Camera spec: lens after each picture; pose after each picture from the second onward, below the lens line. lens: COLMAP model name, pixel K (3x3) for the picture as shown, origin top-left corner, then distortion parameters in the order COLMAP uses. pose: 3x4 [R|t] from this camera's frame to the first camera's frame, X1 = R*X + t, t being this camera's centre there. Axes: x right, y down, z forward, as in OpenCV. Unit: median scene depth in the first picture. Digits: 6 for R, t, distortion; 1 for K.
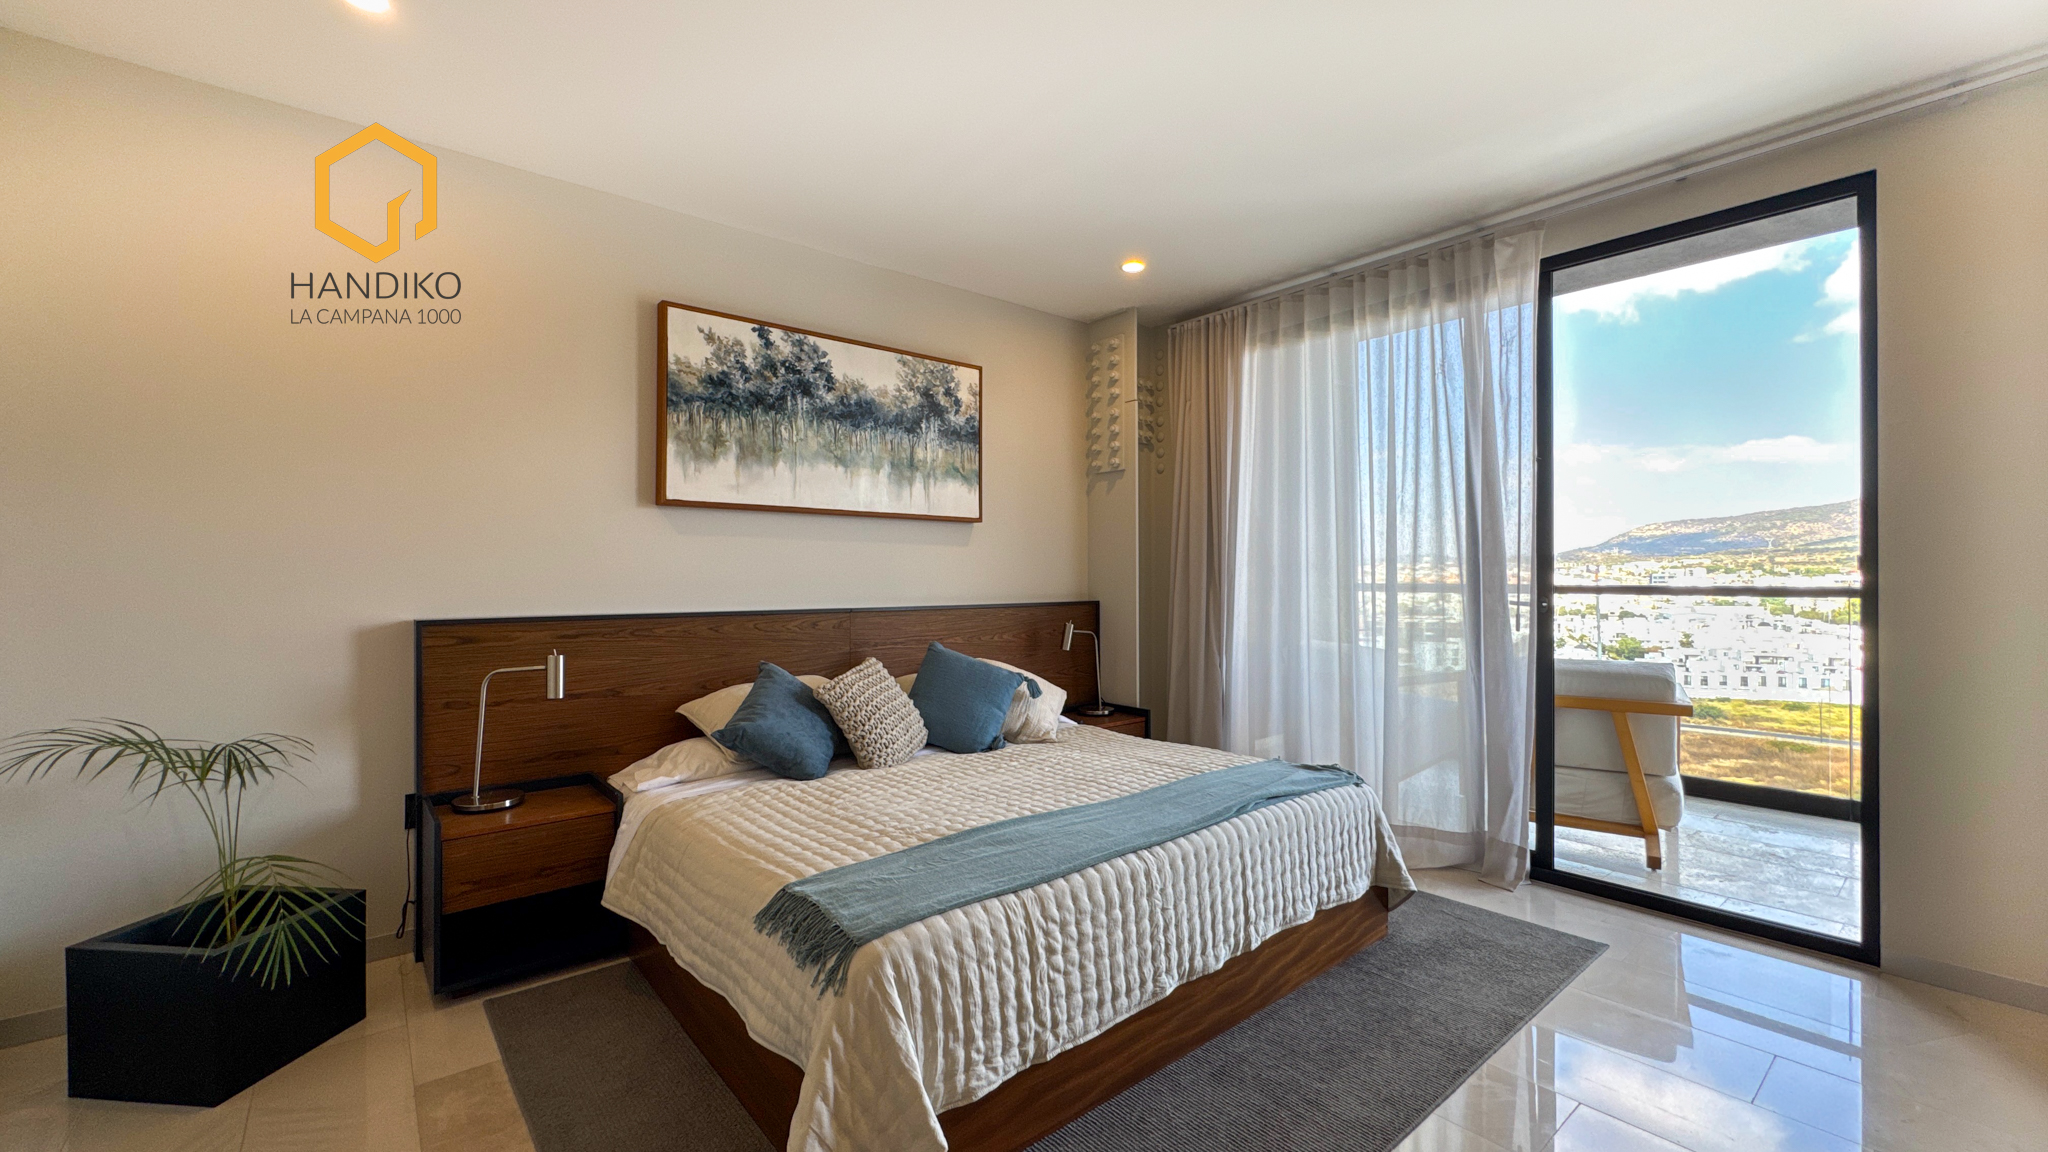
lens RADIAL K [[823.1, 0, 1021.0], [0, 823.1, 571.9], [0, 0, 1]] dist [-0.007350, 0.000814]
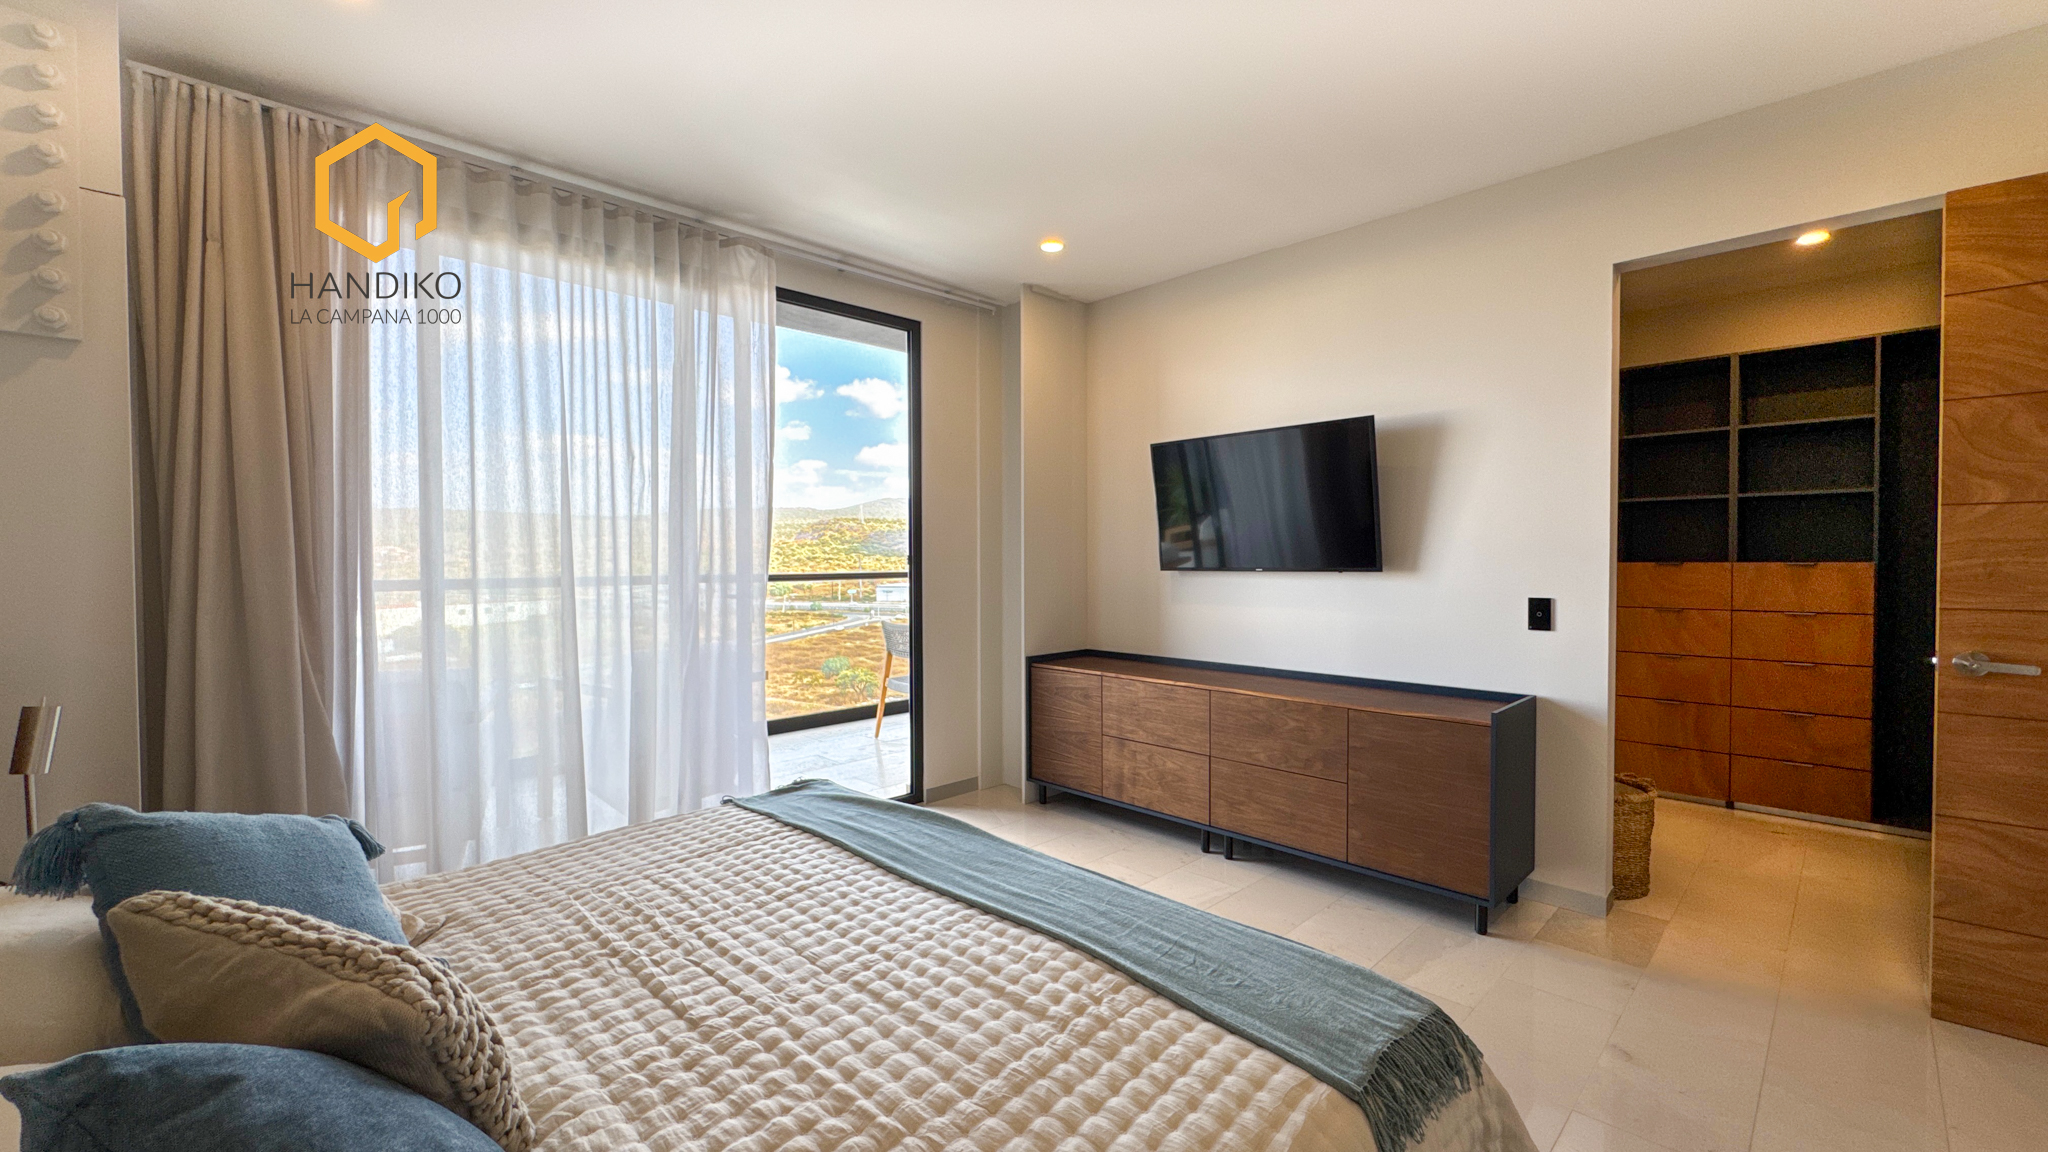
lens RADIAL K [[823.1, 0, 1013.3], [0, 823.1, 562.2], [0, 0, 1]] dist [-0.007350, 0.000814]
pose [[-0.109326, -0.015082, 0.993891, -0.529078], [-0.004739, 0.999881, 0.014651, -0.019818], [-0.993995, -0.003108, -0.109385, 0.798998]]
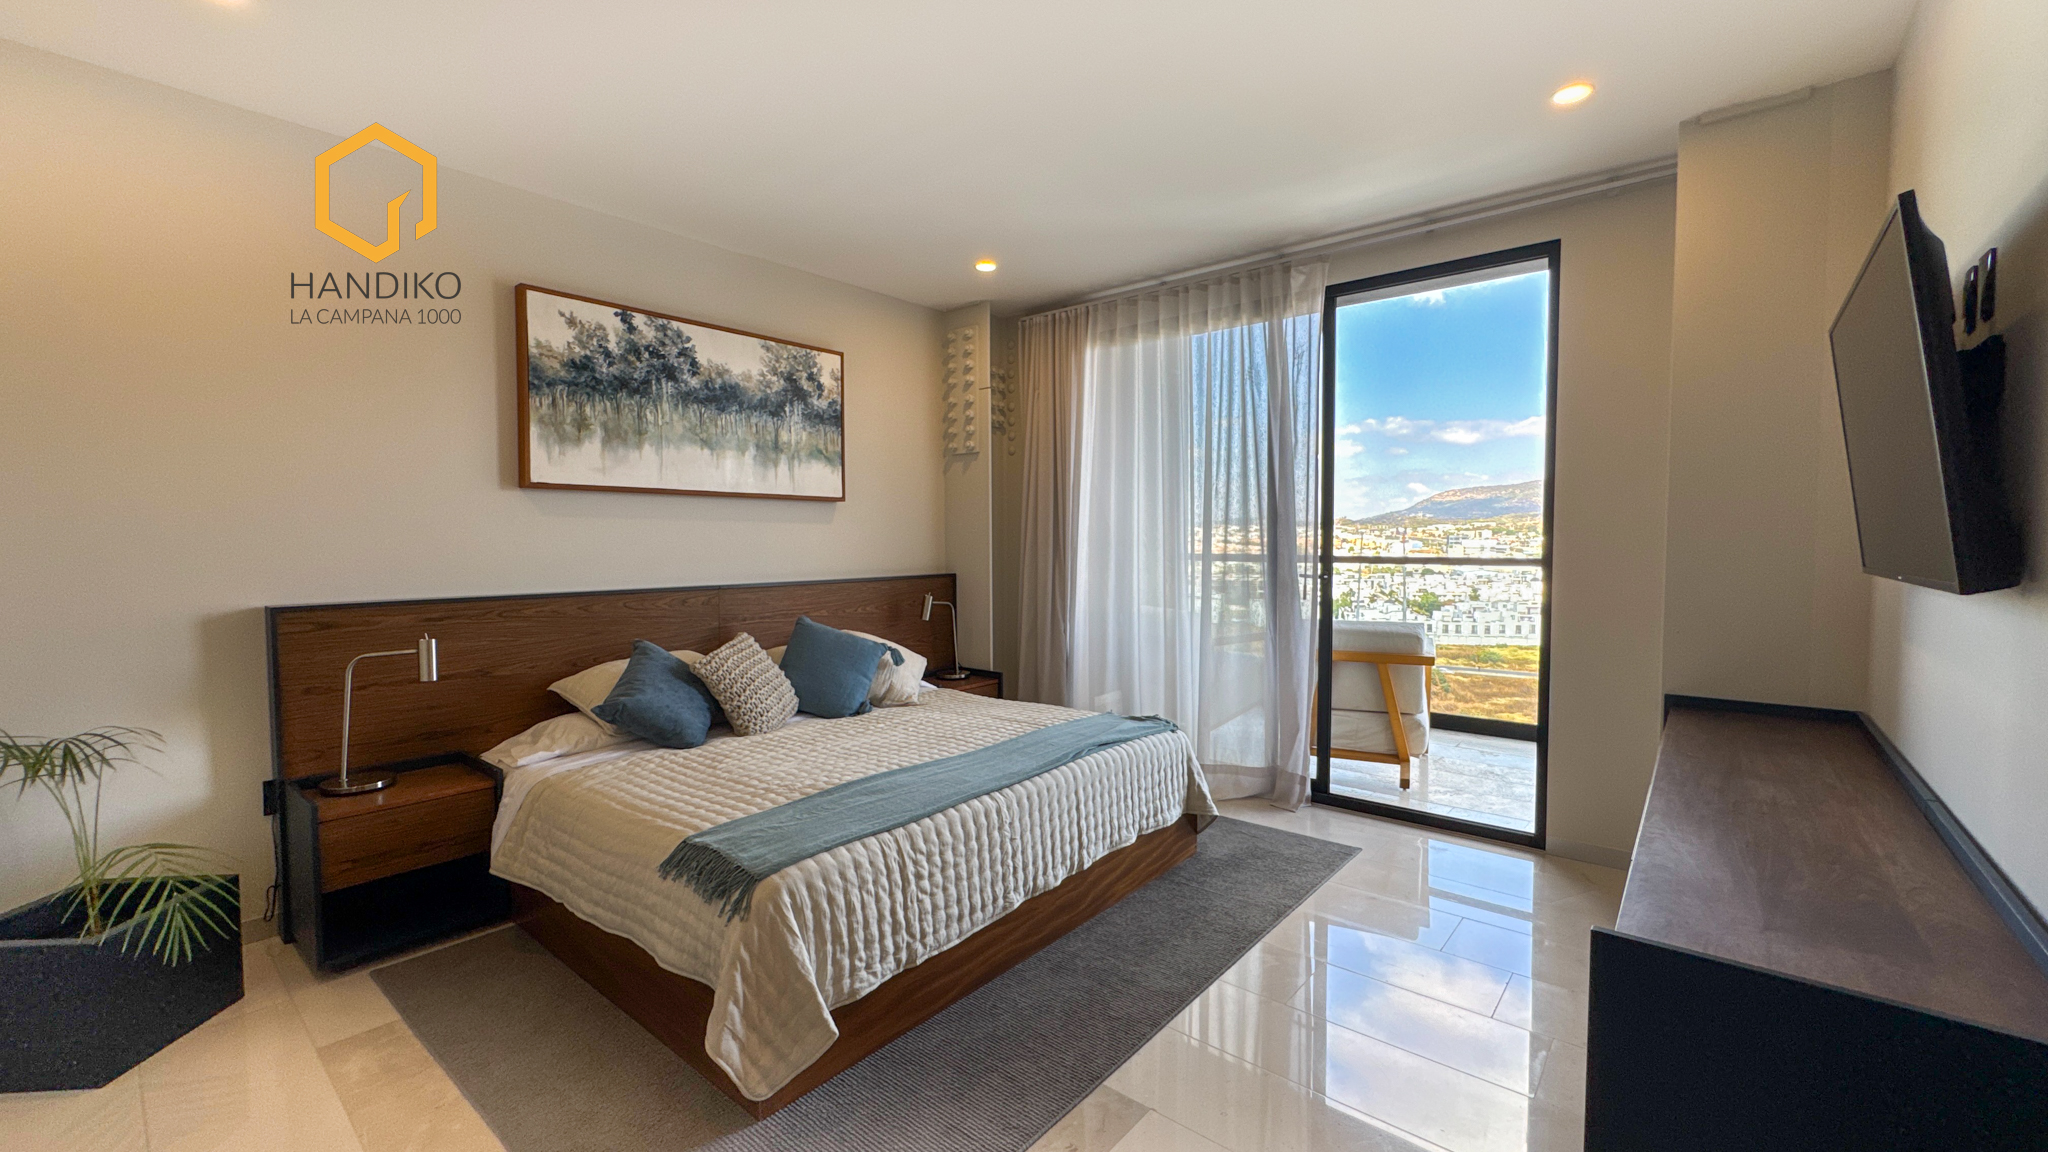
lens RADIAL K [[823.1, 0, 1022.7], [0, 823.1, 575.2], [0, 0, 1]] dist [-0.007350, 0.000814]
pose [[0.984232, -0.009533, 0.176626, -0.013718], [0.000627, 0.998728, 0.050409, -0.025394], [-0.176882, -0.049504, 0.982986, -0.114917]]
